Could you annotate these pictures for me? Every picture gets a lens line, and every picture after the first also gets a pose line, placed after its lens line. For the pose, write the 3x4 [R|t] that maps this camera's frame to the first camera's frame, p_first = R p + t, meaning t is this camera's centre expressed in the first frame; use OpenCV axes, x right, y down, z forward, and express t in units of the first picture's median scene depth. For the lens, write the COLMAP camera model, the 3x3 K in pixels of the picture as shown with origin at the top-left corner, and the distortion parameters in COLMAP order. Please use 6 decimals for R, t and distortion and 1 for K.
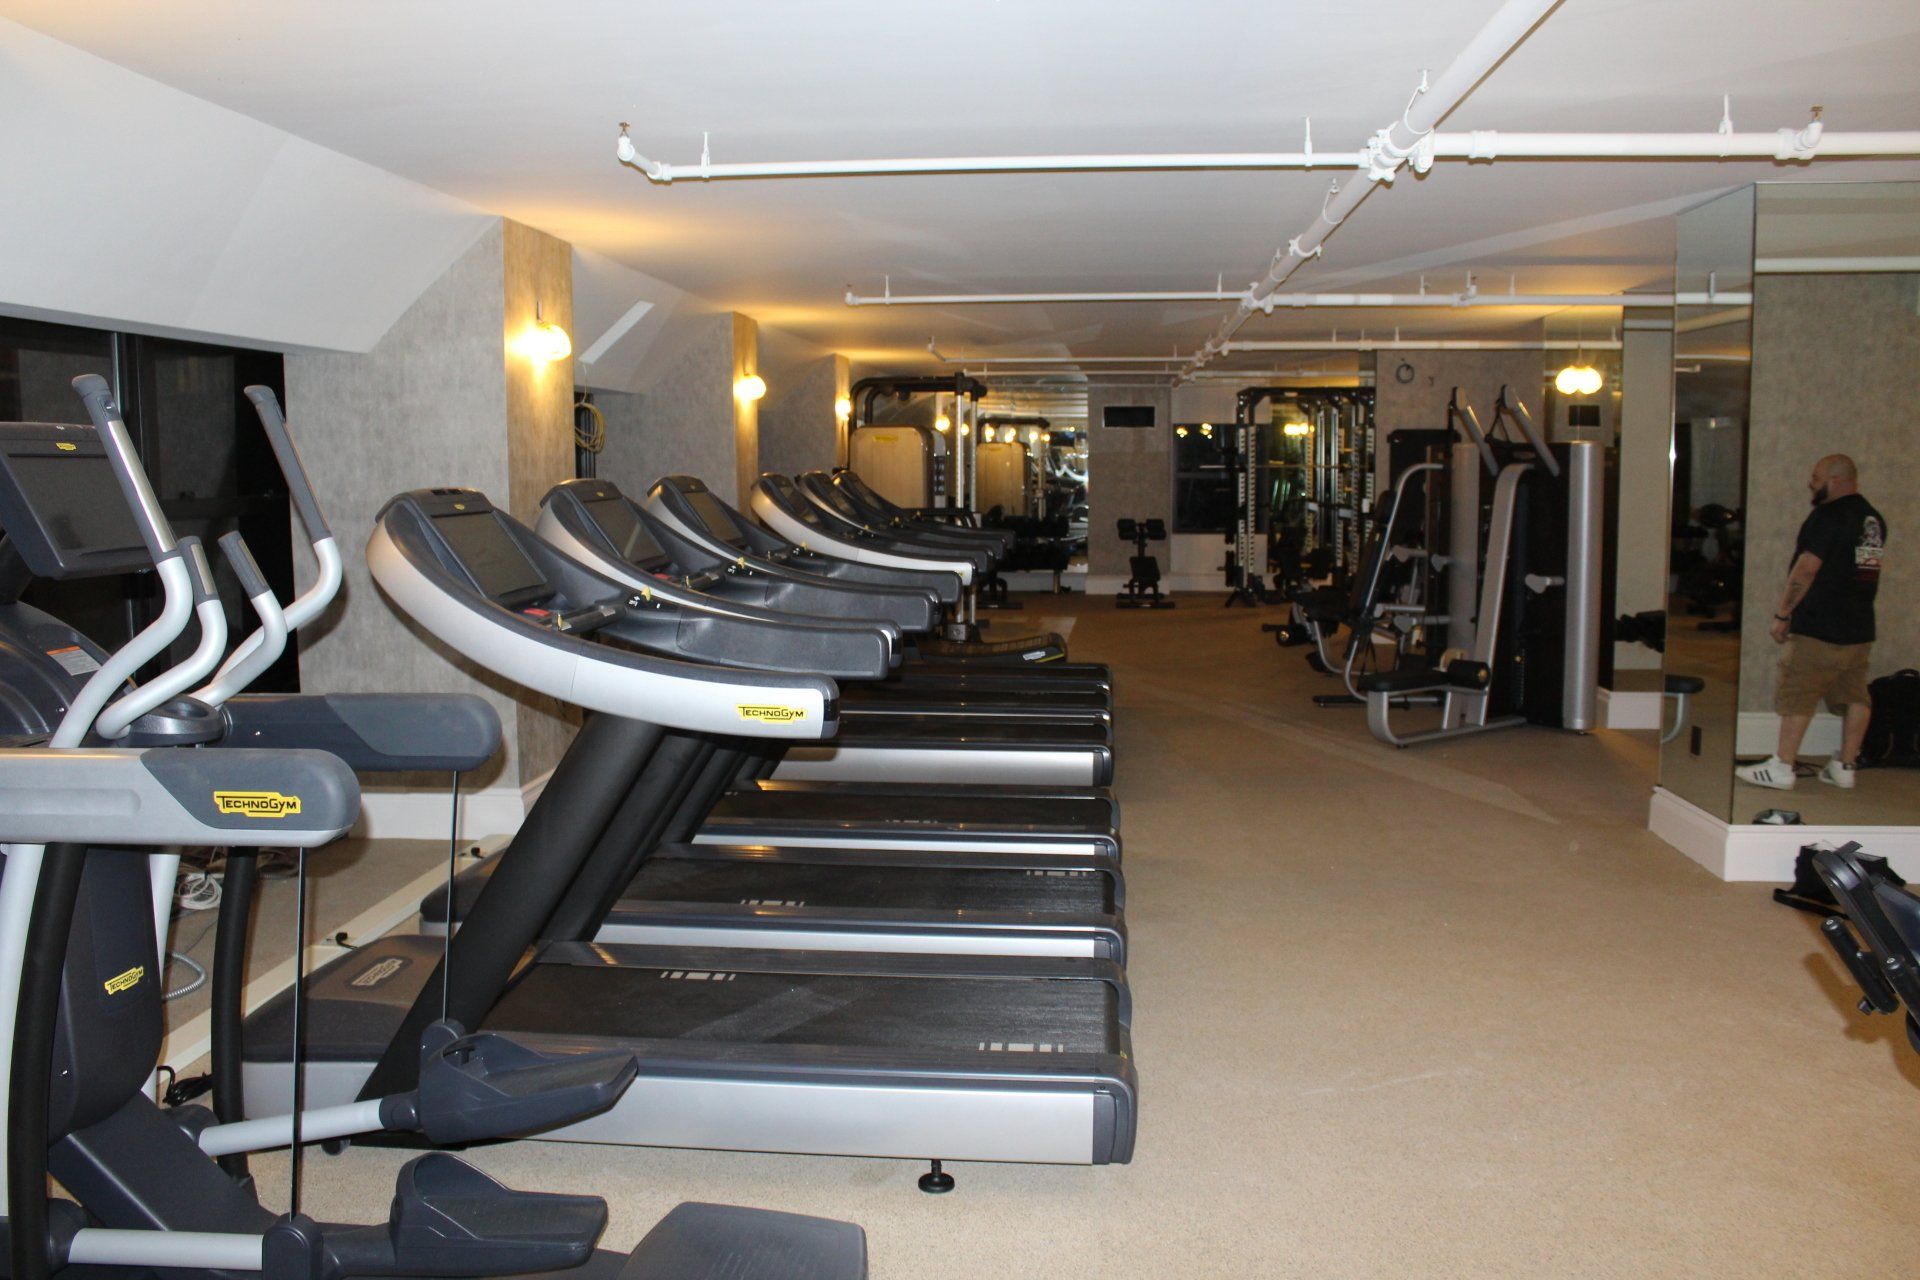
lens RADIAL K [[1593.6, 0, 946.3], [0, 1593.6, 634.3], [0, 0, 1]] dist [-0.159257, 0.138041]
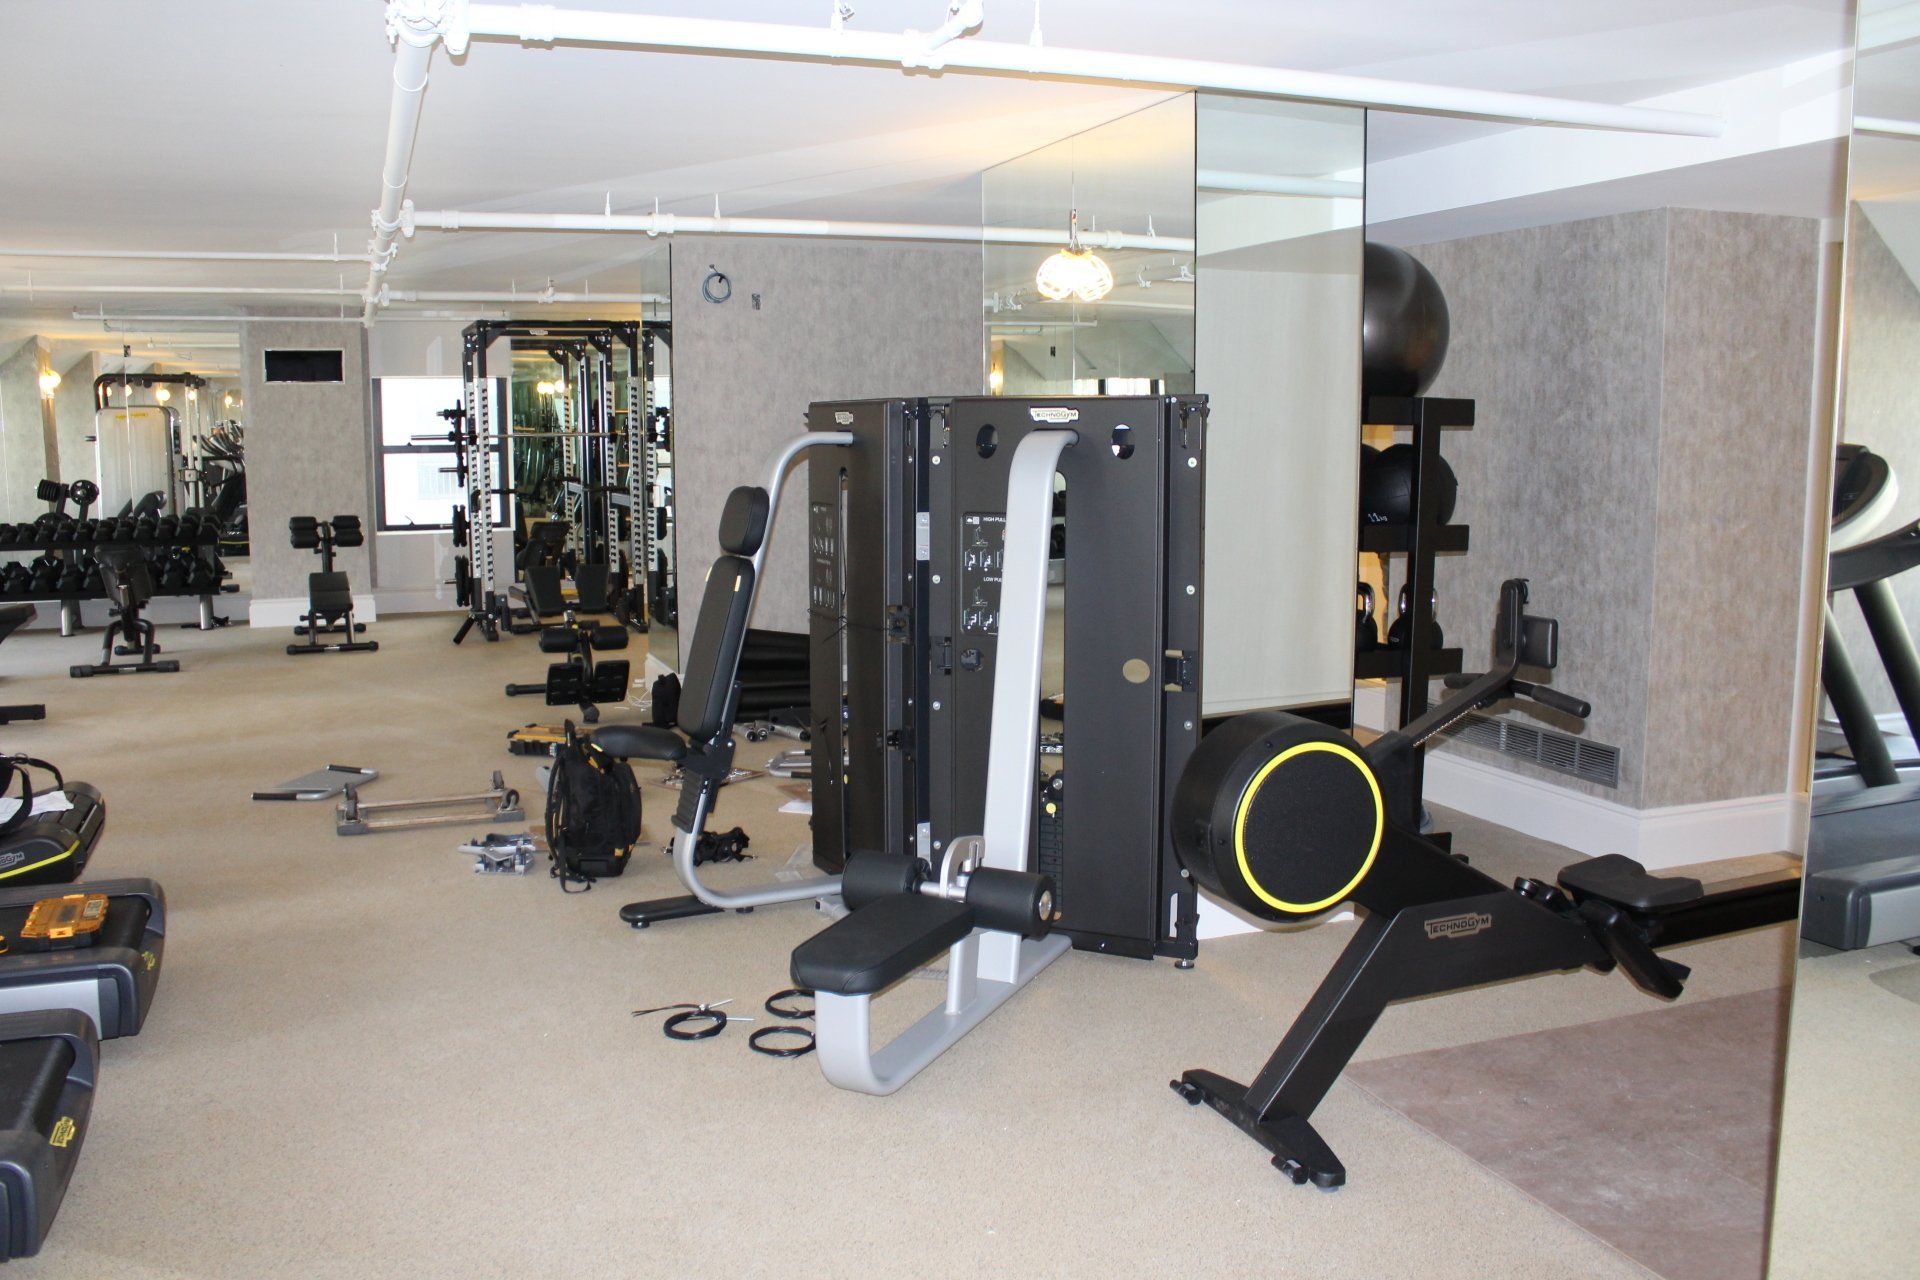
lens RADIAL K [[1593.4, 0, 936.6], [0, 1593.4, 636.7], [0, 0, 1]] dist [-0.166473, 0.144433]
pose [[0.898397, -0.054107, 0.435839, 0.064632], [0.043814, 0.998473, 0.033641, -0.032056], [-0.436994, -0.011127, 0.899396, 0.287352]]
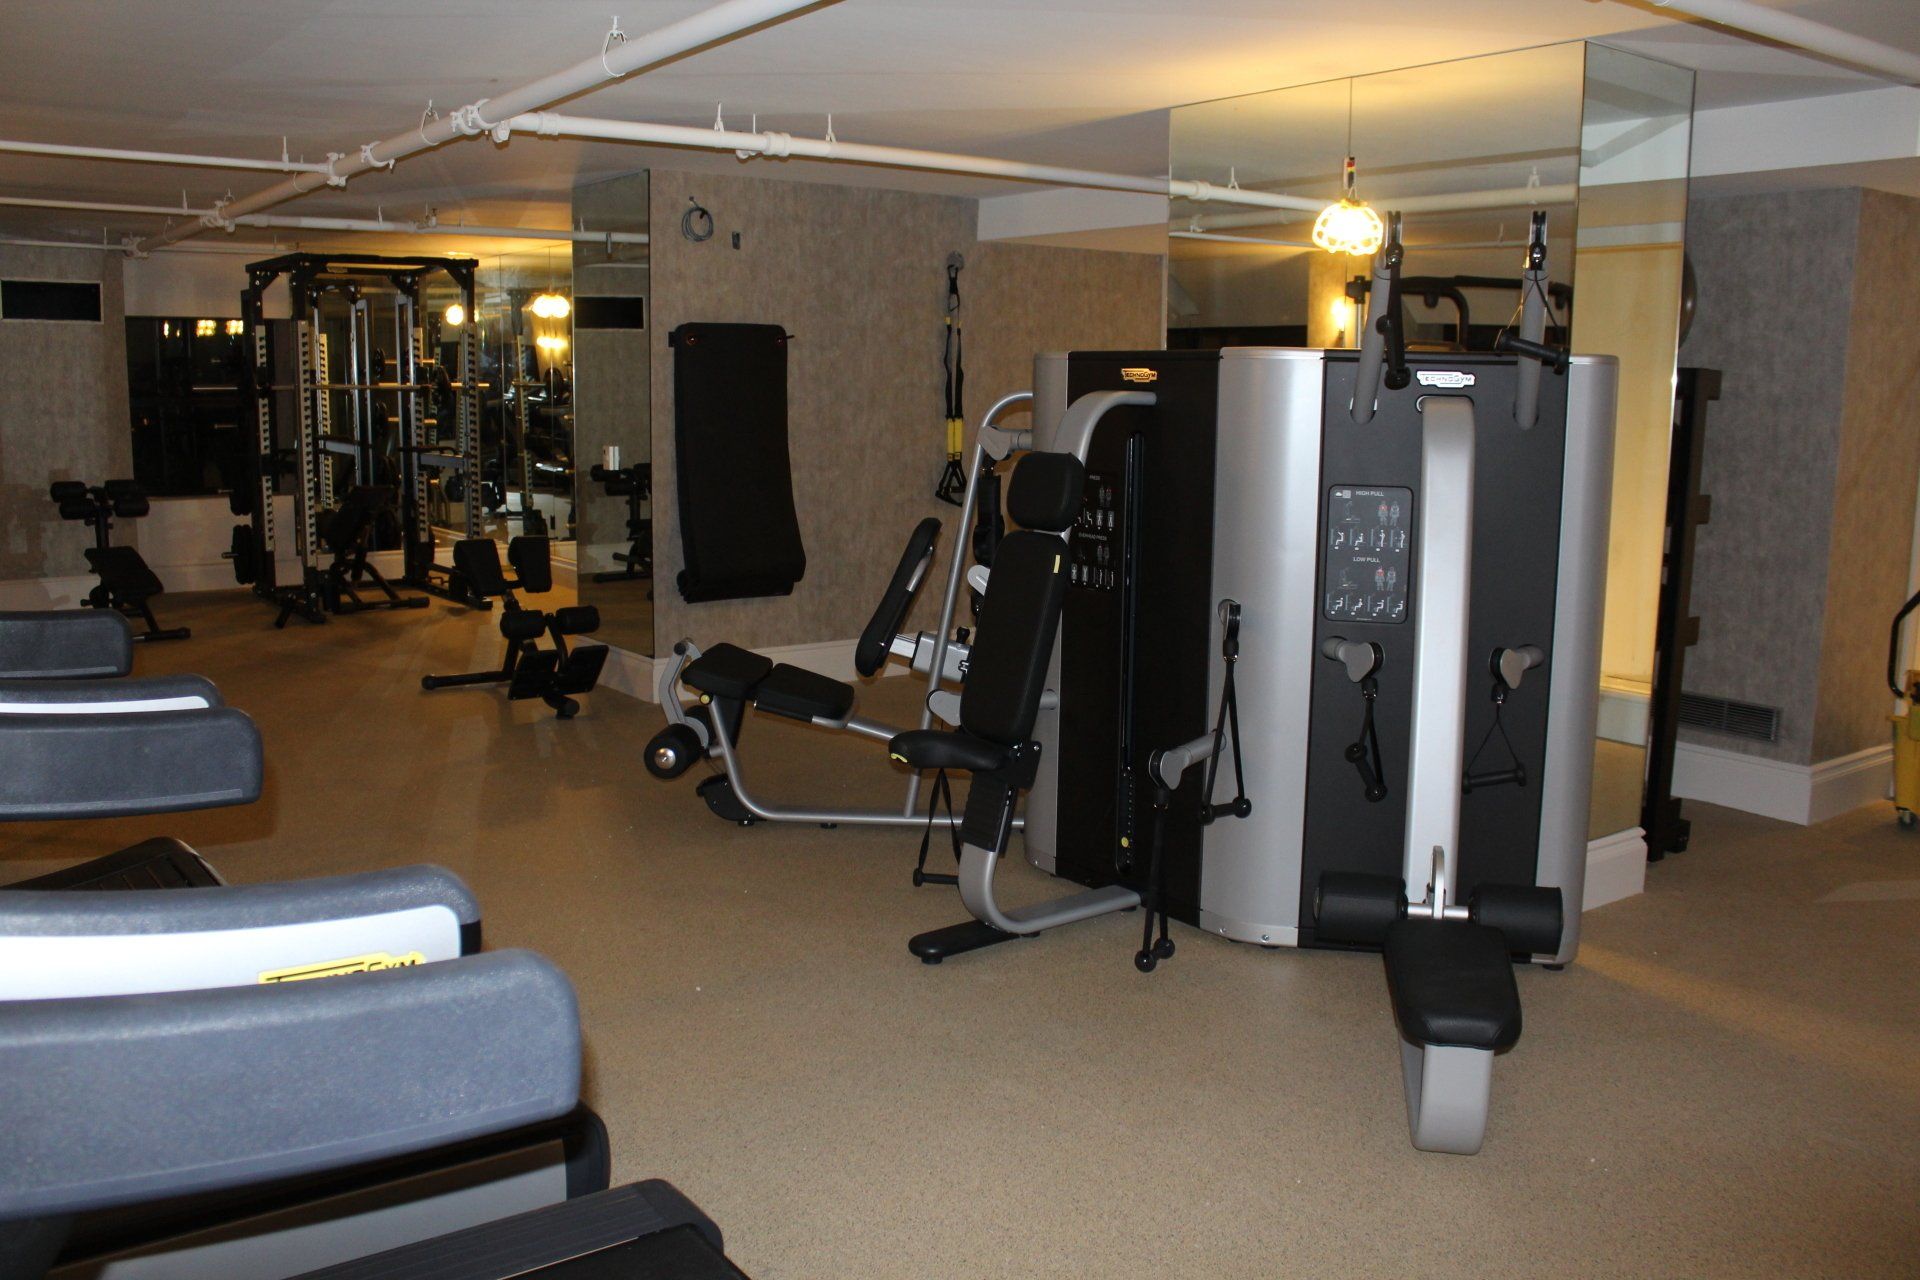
lens RADIAL K [[1593.6, 0, 946.3], [0, 1593.6, 634.3], [0, 0, 1]] dist [-0.159257, 0.138041]
pose [[0.743813, -0.088999, 0.662435, -0.020405], [0.053818, 0.995852, 0.073365, -0.041658], [-0.666217, -0.018919, 0.745518, 0.384605]]
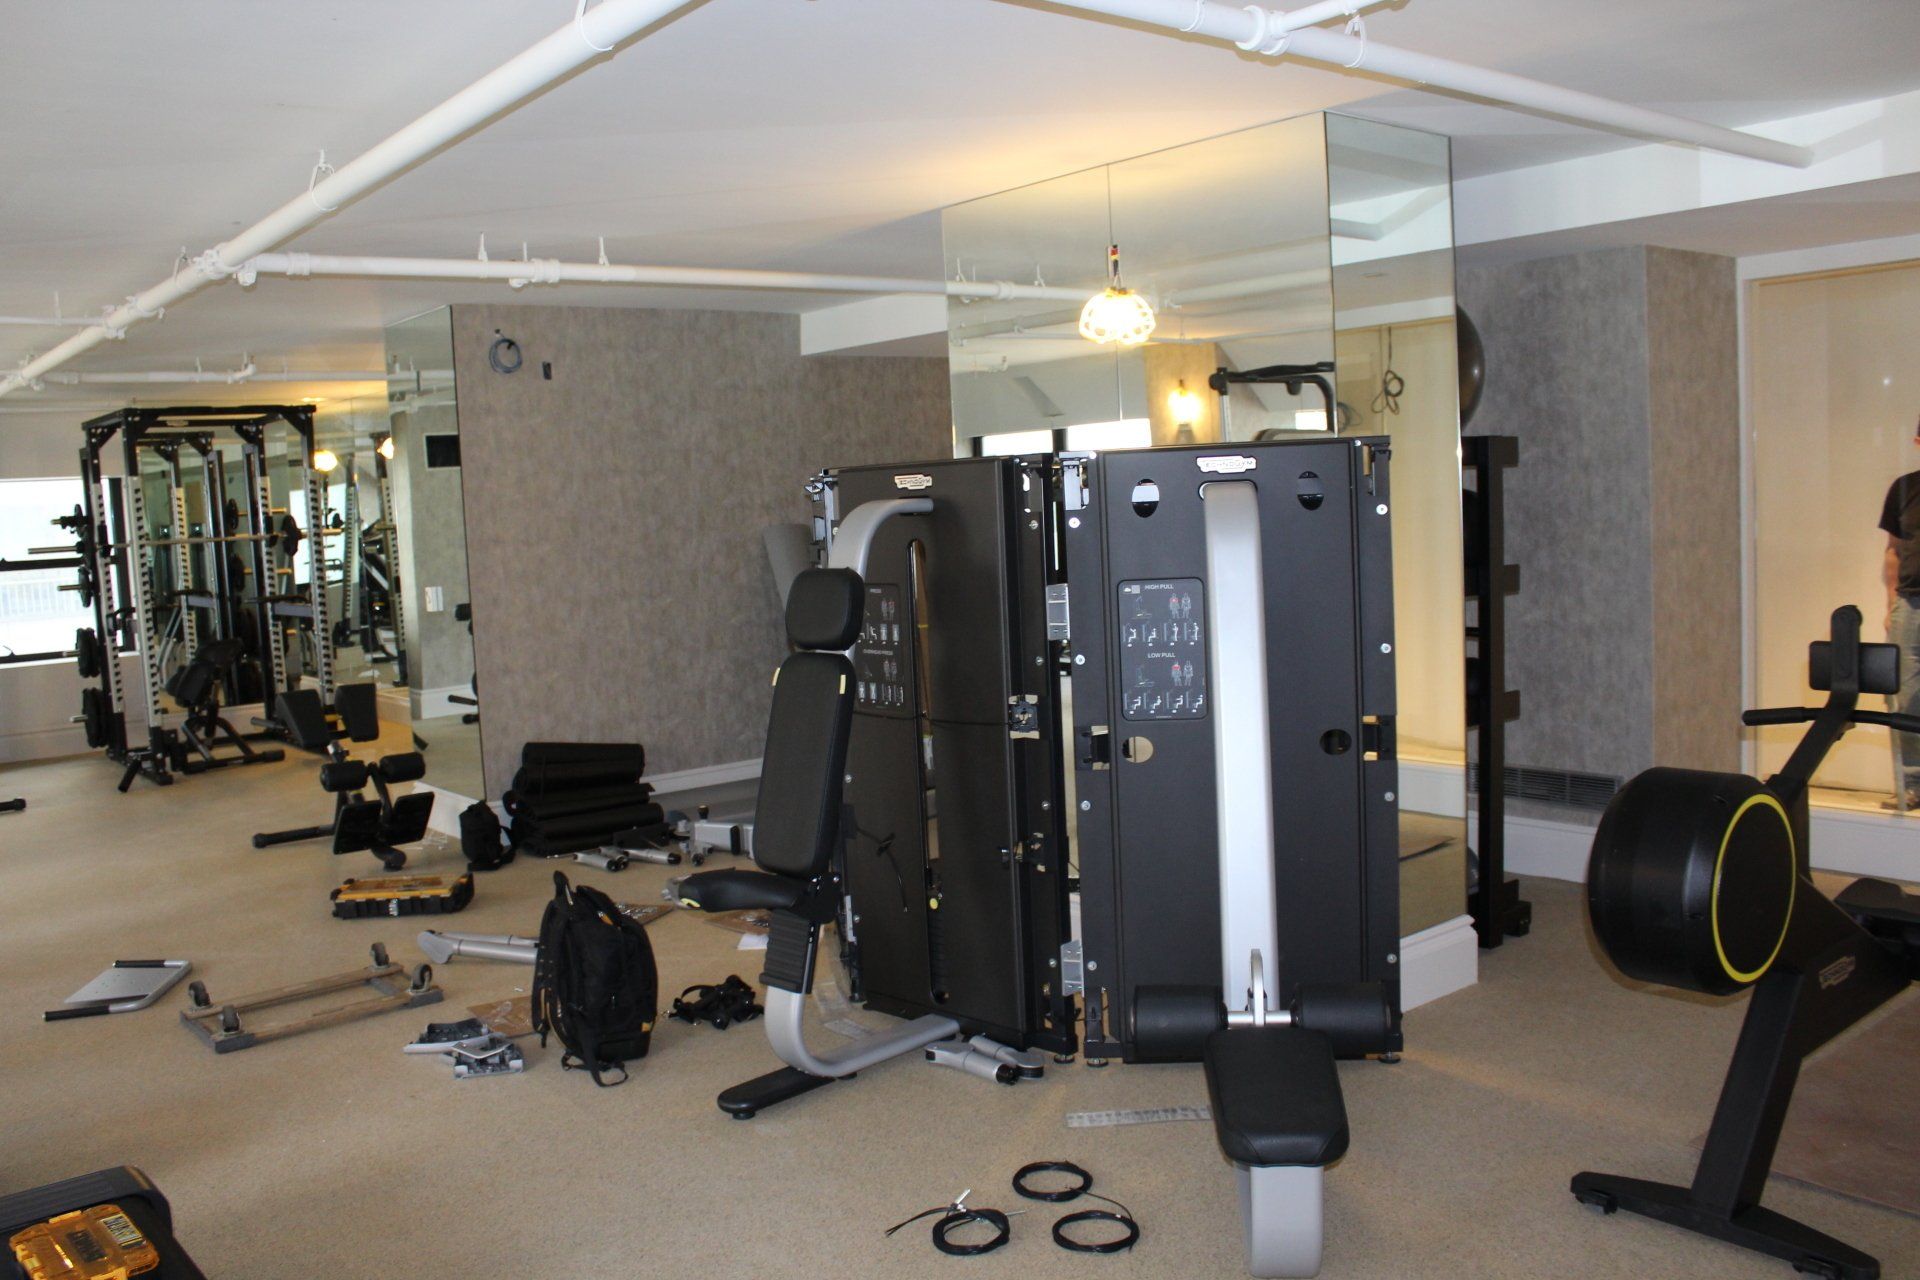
lens RADIAL K [[1593.4, 0, 936.6], [0, 1593.4, 636.7], [0, 0, 1]] dist [-0.166473, 0.144433]
pose [[0.714665, -0.090684, 0.693563, 0.006696], [0.118042, 0.992975, 0.008199, -0.040454], [-0.689435, 0.076010, 0.720349, 0.374831]]
